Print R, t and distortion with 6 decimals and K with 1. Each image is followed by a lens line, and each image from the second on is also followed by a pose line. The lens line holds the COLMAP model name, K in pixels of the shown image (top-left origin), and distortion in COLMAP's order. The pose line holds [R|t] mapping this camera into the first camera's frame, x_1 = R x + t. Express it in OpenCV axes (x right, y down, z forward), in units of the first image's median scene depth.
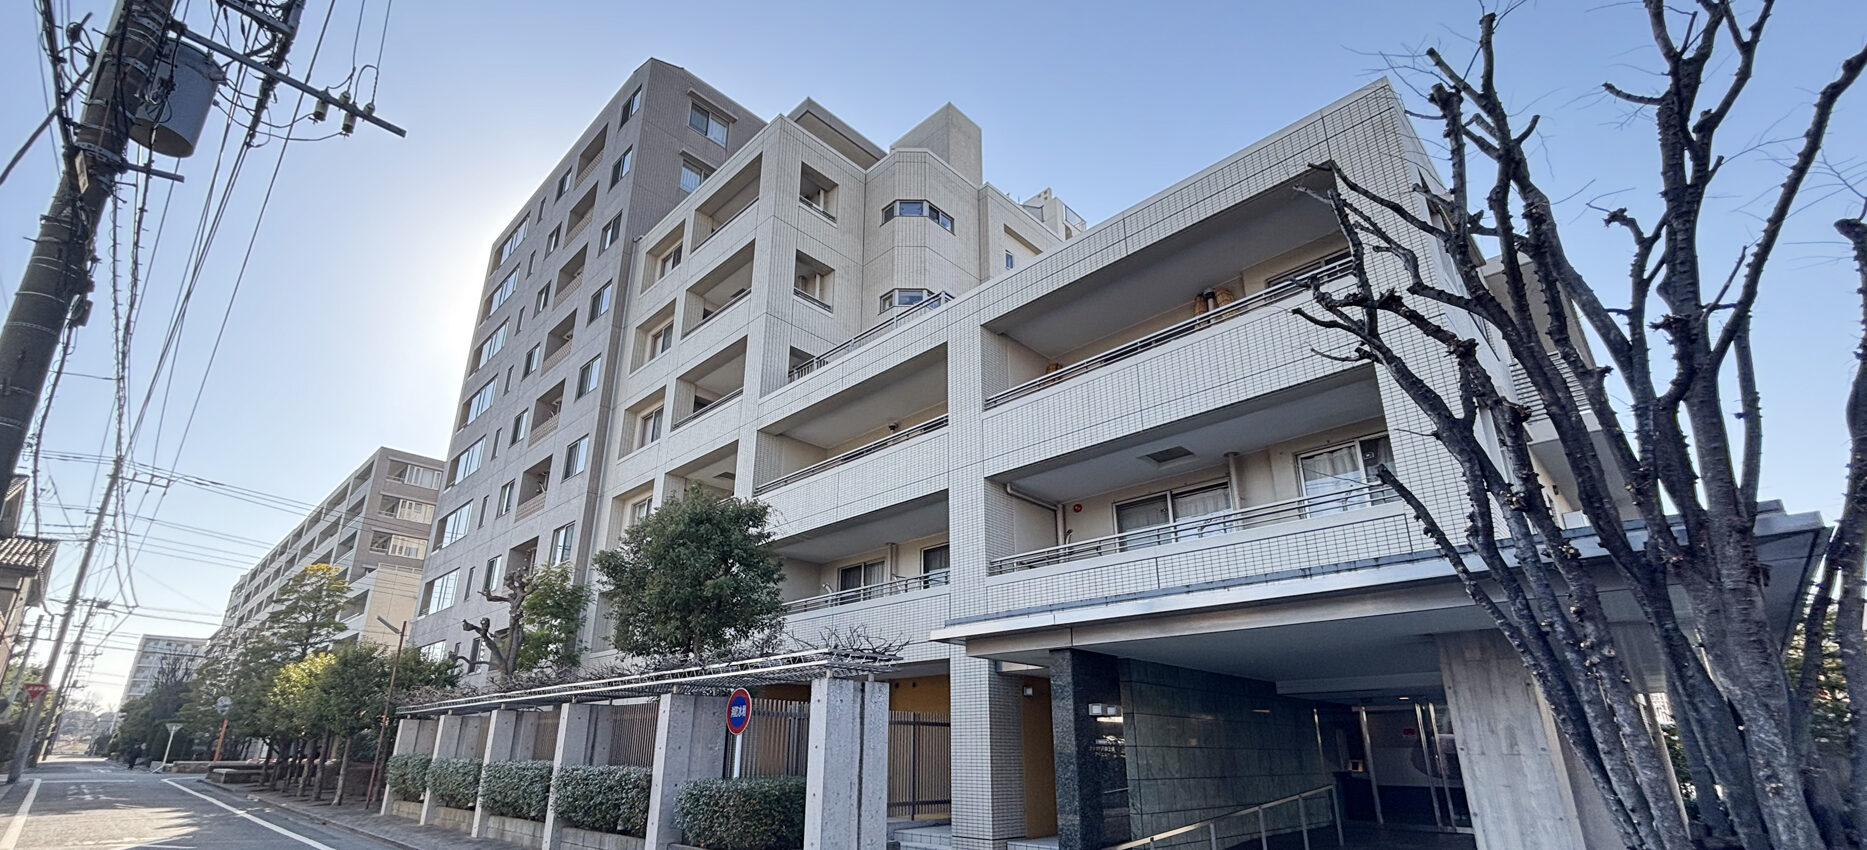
lens RADIAL K [[793.0, 0, 934.4], [0, 793.0, 508.2], [0, 0, 1]] dist [0.017290, -0.000030]
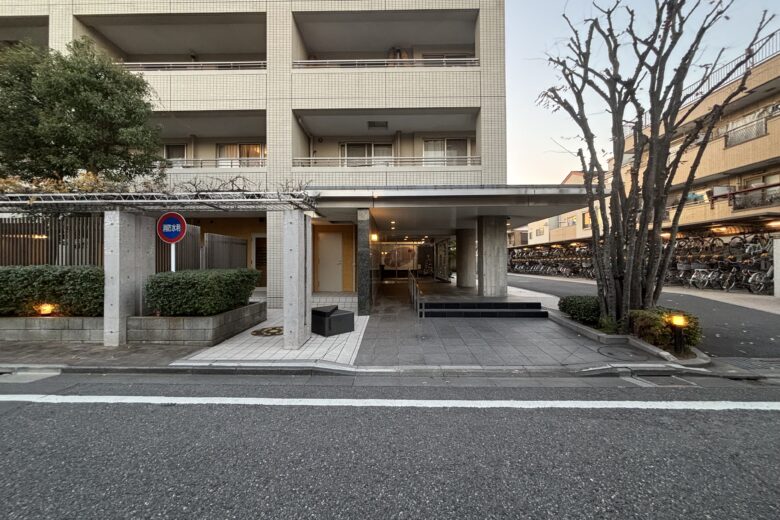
lens RADIAL K [[317.3, 0, 389.3], [0, 317.3, 265.0], [0, 0, 1]] dist [0.009461, -0.000507]
pose [[0.745437, -0.016724, 0.666366, -0.256240], [-0.199079, 0.948473, 0.246507, 0.073049], [-0.636153, -0.316415, 0.703698, 0.236395]]
